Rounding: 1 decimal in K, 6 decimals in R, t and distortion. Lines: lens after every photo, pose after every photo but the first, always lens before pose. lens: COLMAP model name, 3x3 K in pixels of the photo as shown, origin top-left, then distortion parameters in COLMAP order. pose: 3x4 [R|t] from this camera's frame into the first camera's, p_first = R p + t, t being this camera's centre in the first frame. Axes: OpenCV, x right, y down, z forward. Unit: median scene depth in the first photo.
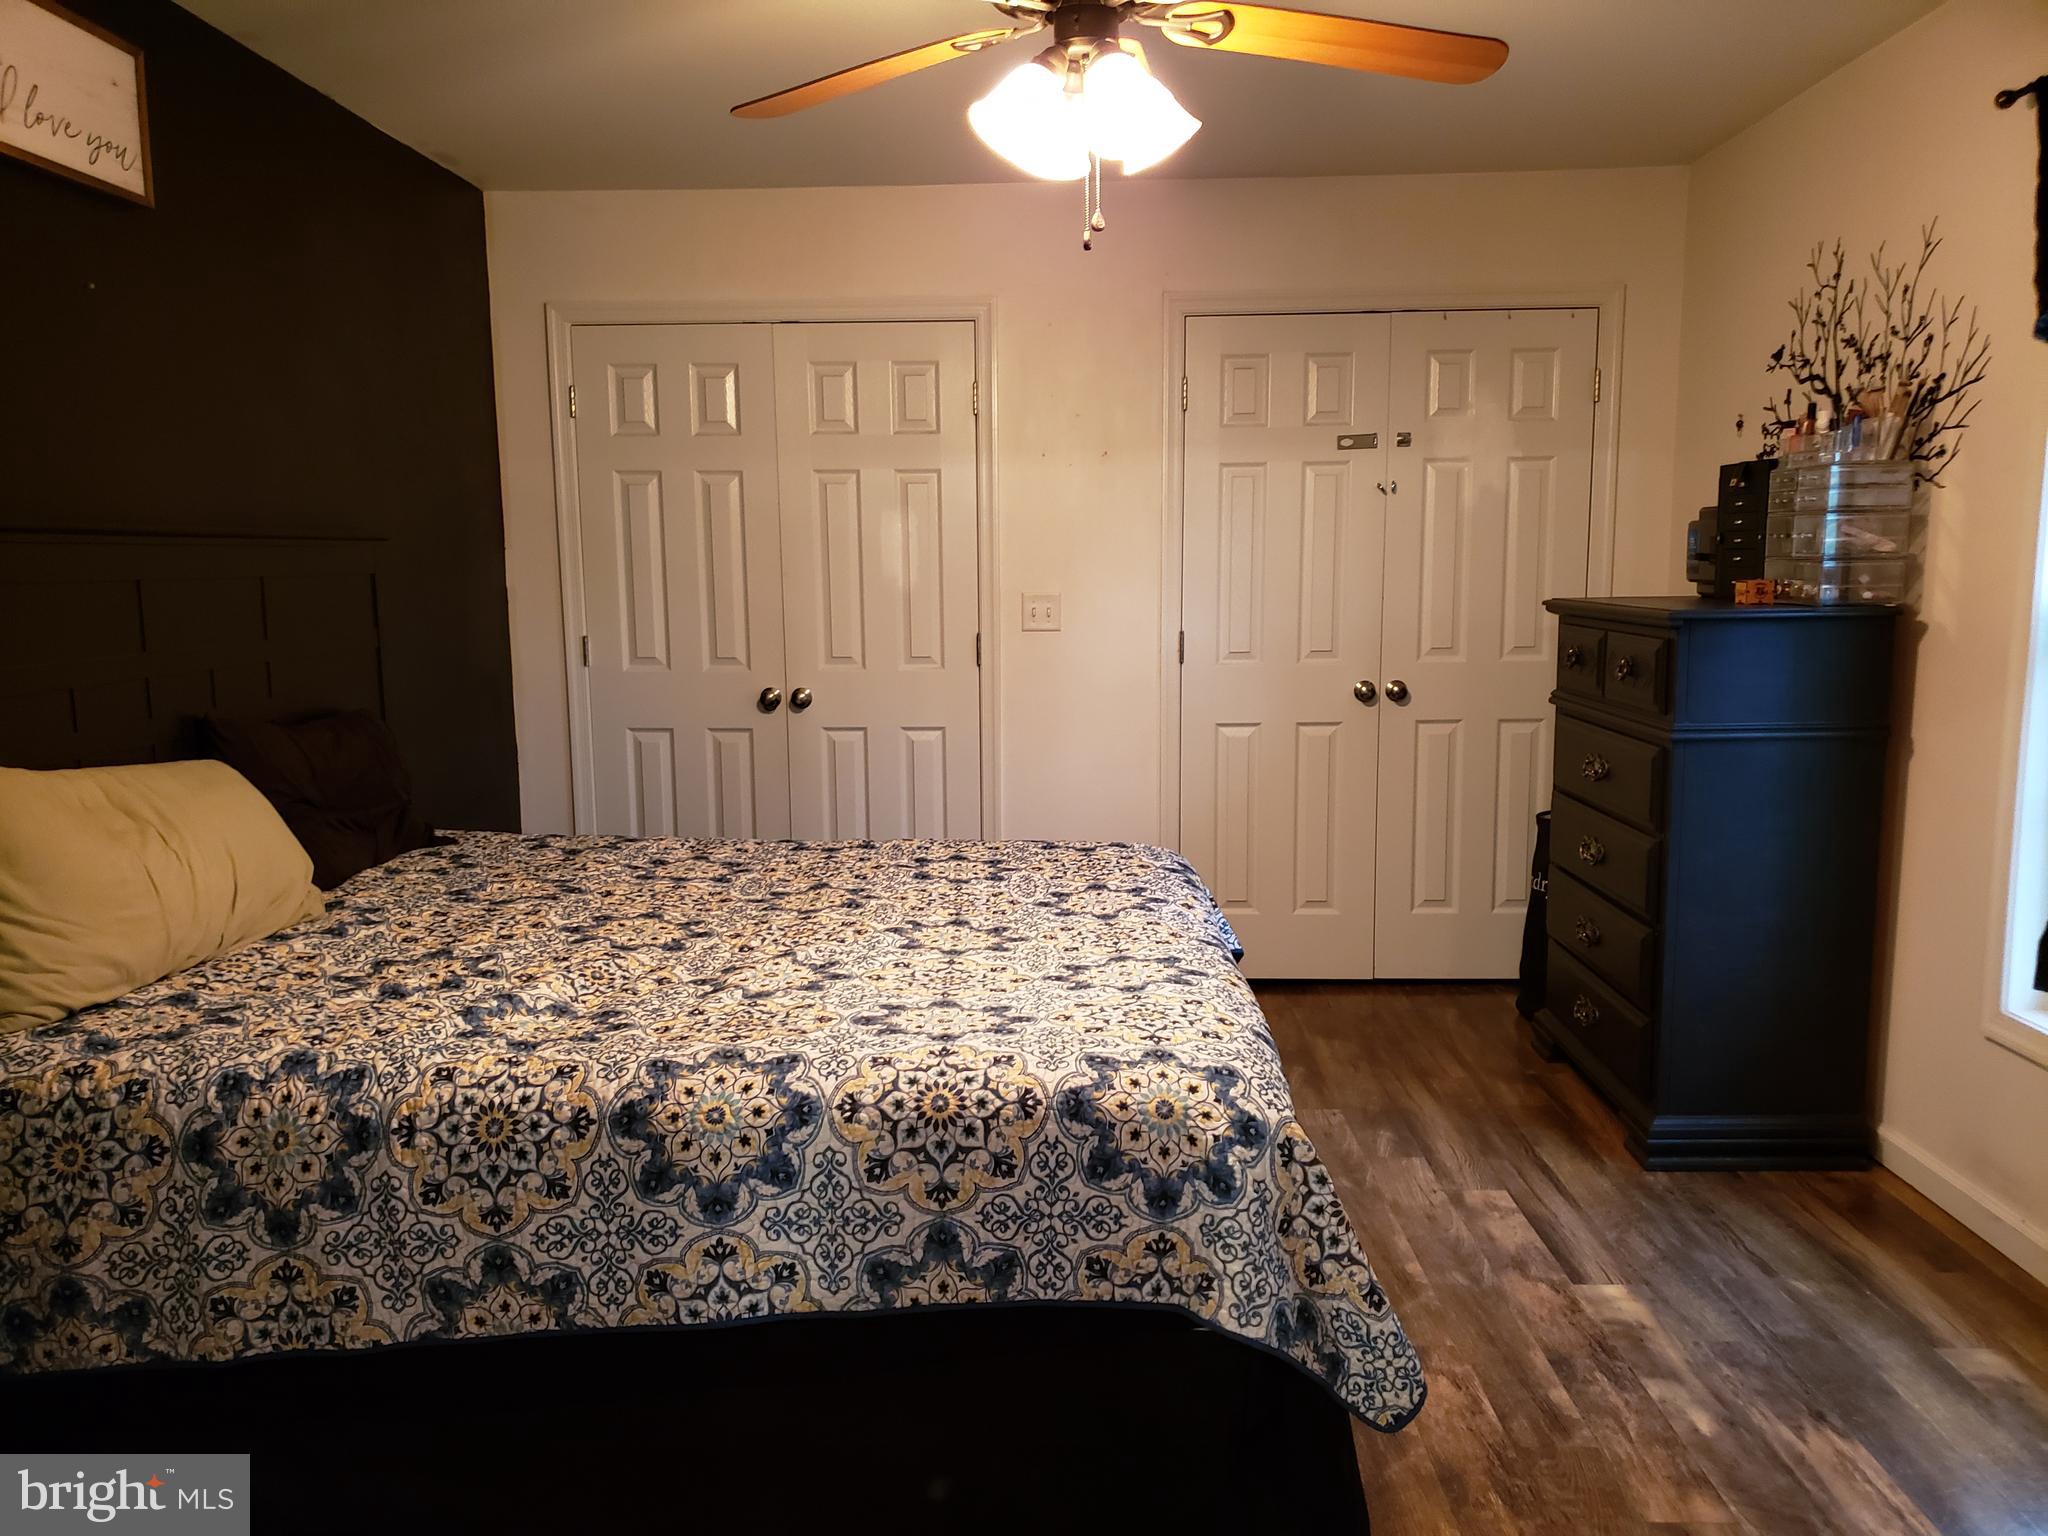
lens RADIAL K [[1594.2, 0, 1026.1], [0, 1594.2, 784.7], [0, 0, 1]] dist [0.032493, -0.019053]
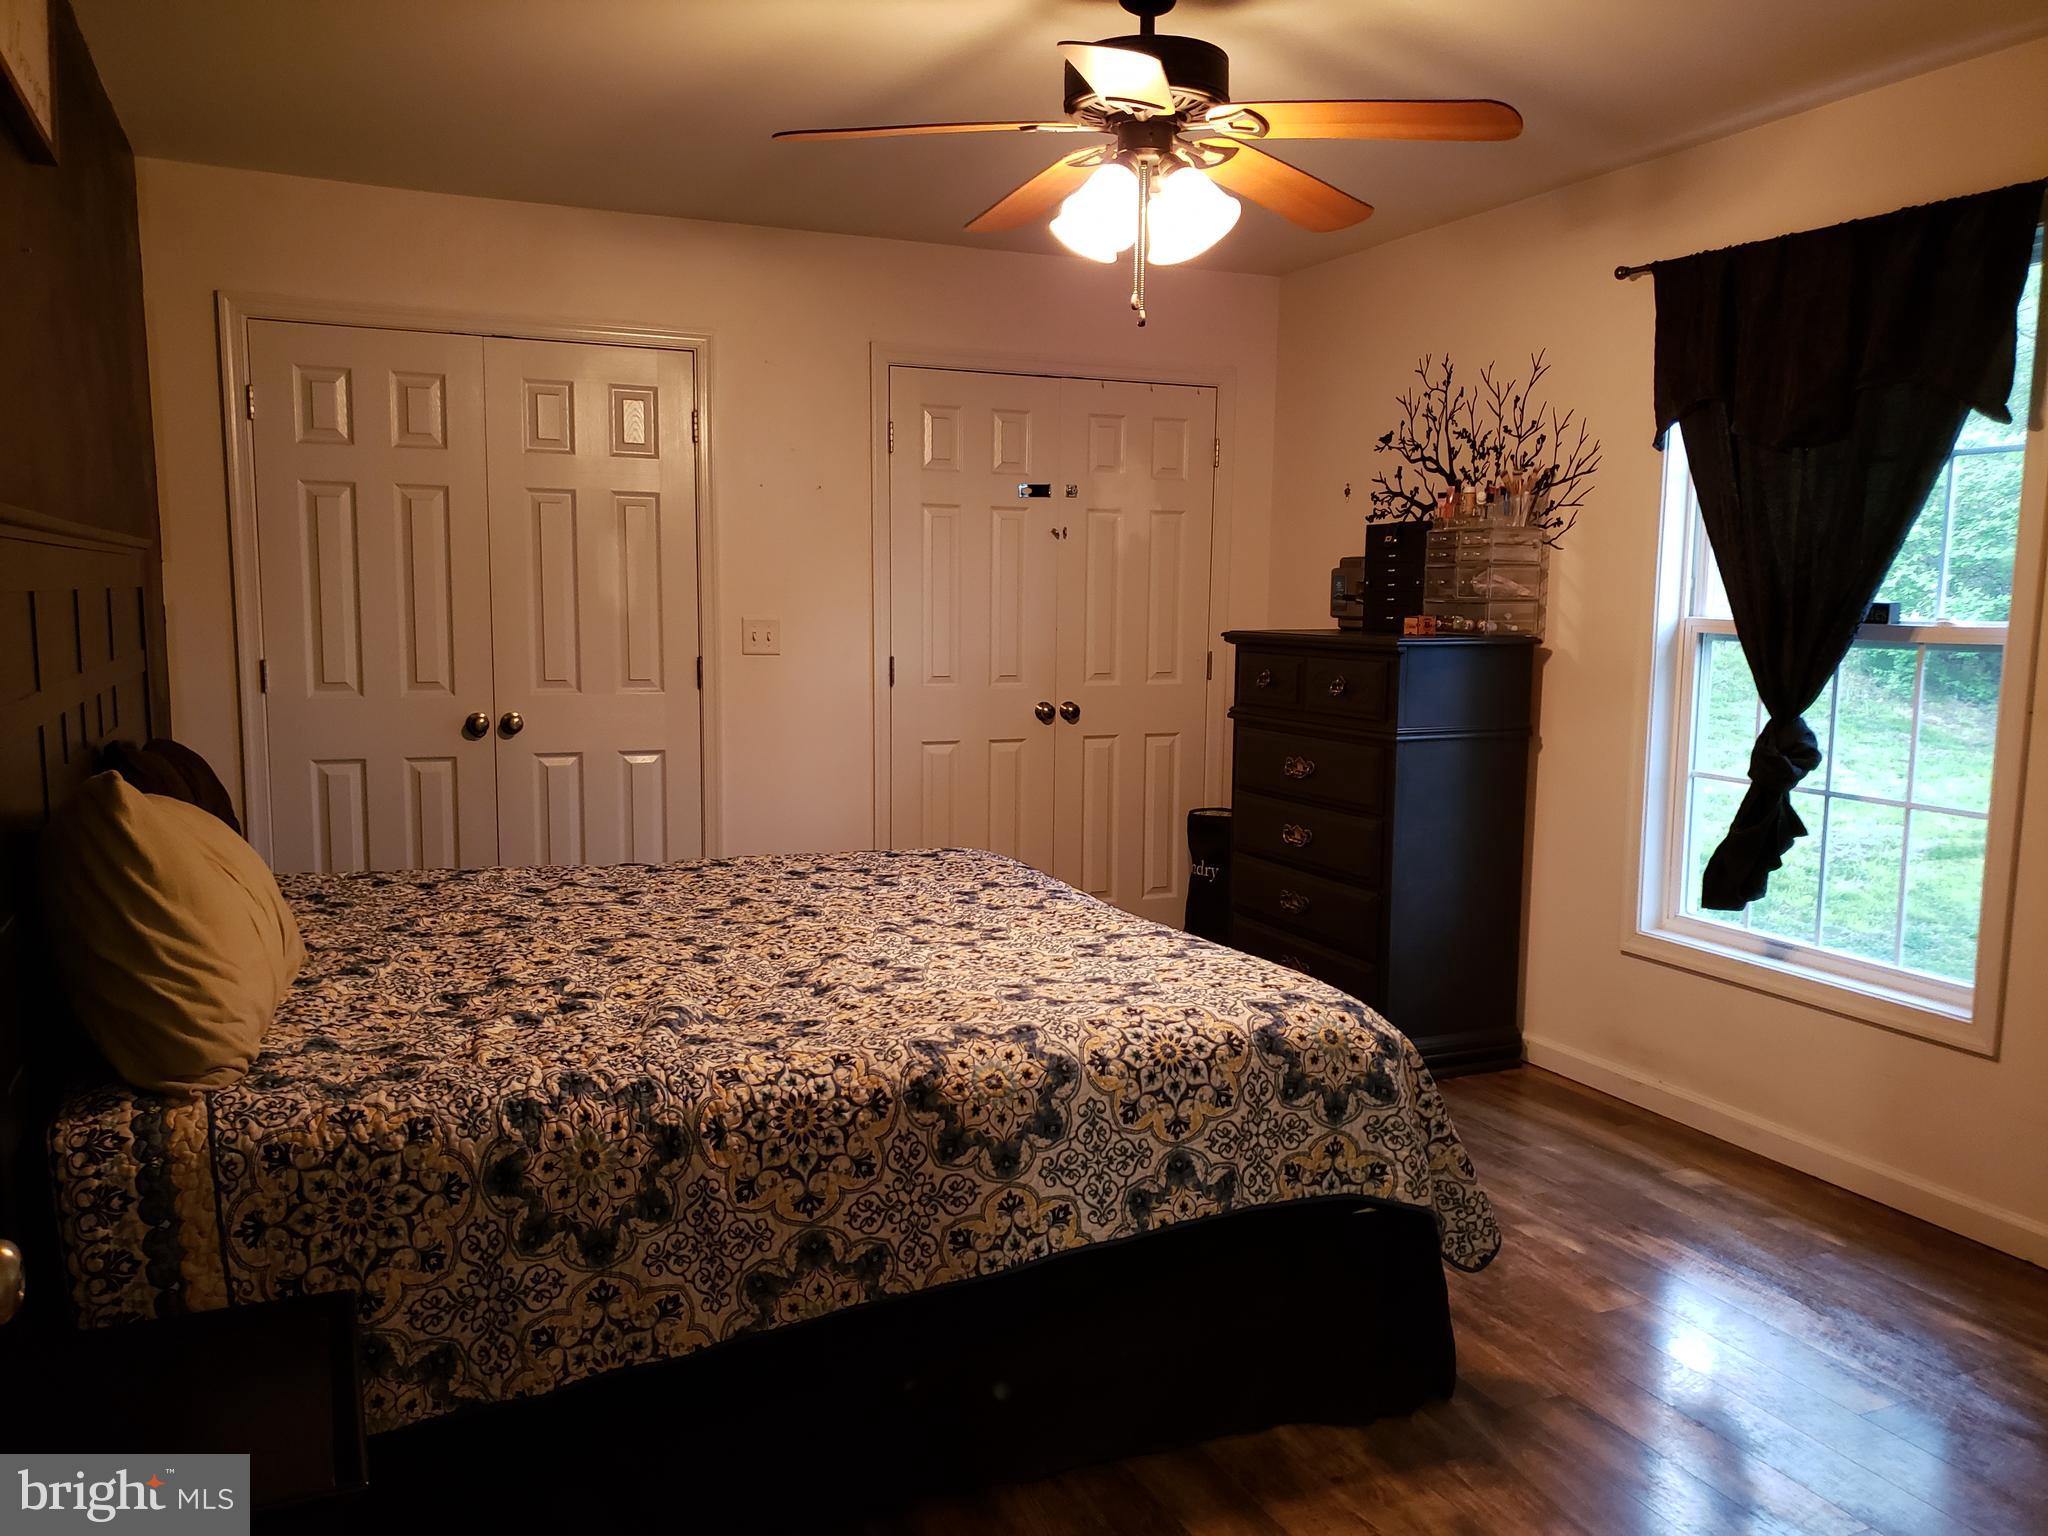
lens RADIAL K [[1594.2, 0, 1040.8], [0, 1594.2, 779.6], [0, 0, 1]] dist [0.032493, -0.019053]
pose [[0.899007, -0.031582, 0.436793, -0.633479], [0.041931, 0.999021, -0.014069, 0.013662], [-0.435922, 0.030963, 0.899452, -0.014657]]
